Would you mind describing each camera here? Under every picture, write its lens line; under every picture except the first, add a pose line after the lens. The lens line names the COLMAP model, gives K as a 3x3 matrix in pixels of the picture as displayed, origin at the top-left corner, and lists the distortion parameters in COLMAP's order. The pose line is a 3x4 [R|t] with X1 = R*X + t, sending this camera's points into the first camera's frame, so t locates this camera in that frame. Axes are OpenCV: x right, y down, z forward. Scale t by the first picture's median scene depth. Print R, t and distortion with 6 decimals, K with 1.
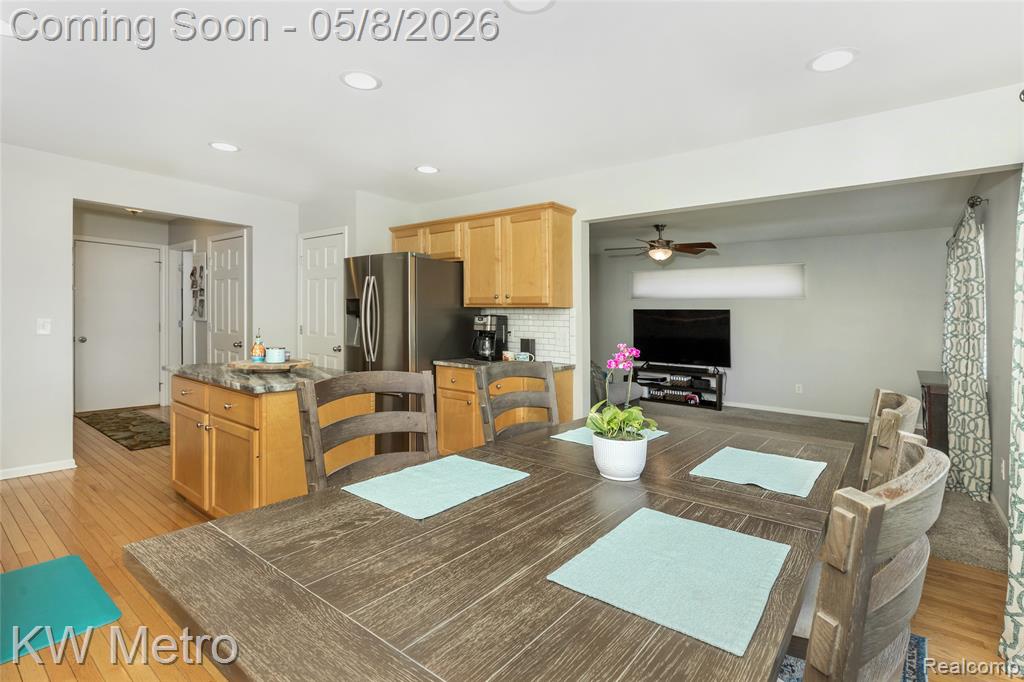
lens RADIAL K [[480.7, 0, 526.6], [0, 480.7, 322.6], [0, 0, 1]] dist [0.013944, -0.000434]
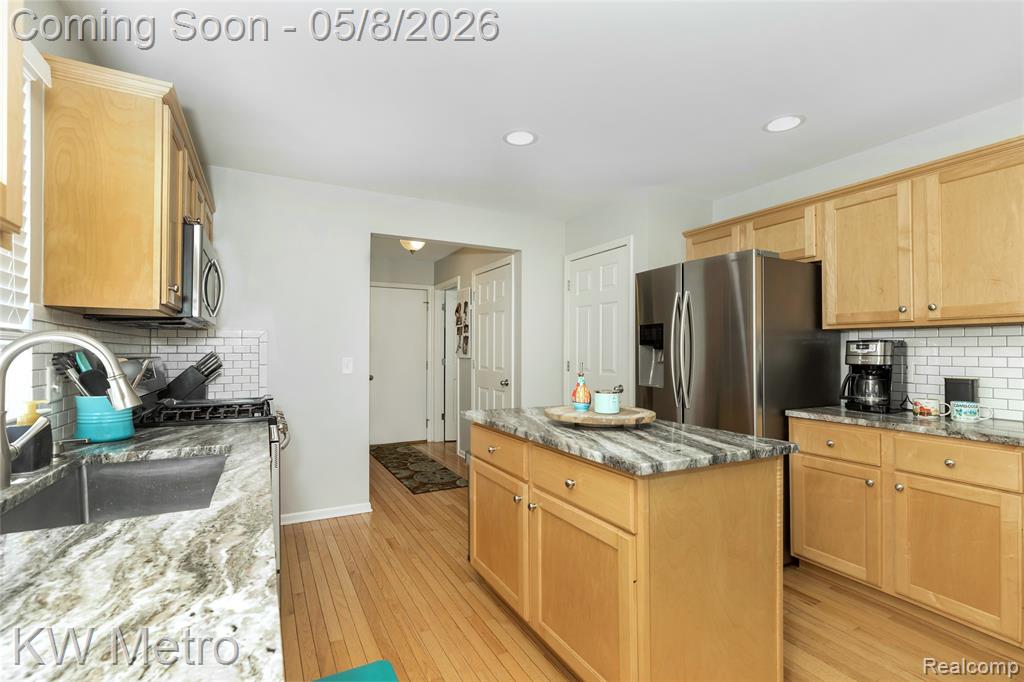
lens RADIAL K [[452.6, 0, 512.0], [0, 452.6, 341.0], [0, 0, 1]] dist [0.016176, -0.000129]
pose [[0.916243, -0.031733, -0.399365, -0.274621], [0.015142, 0.998889, -0.044629, 0.005151], [0.400338, 0.034844, 0.915705, 0.251021]]
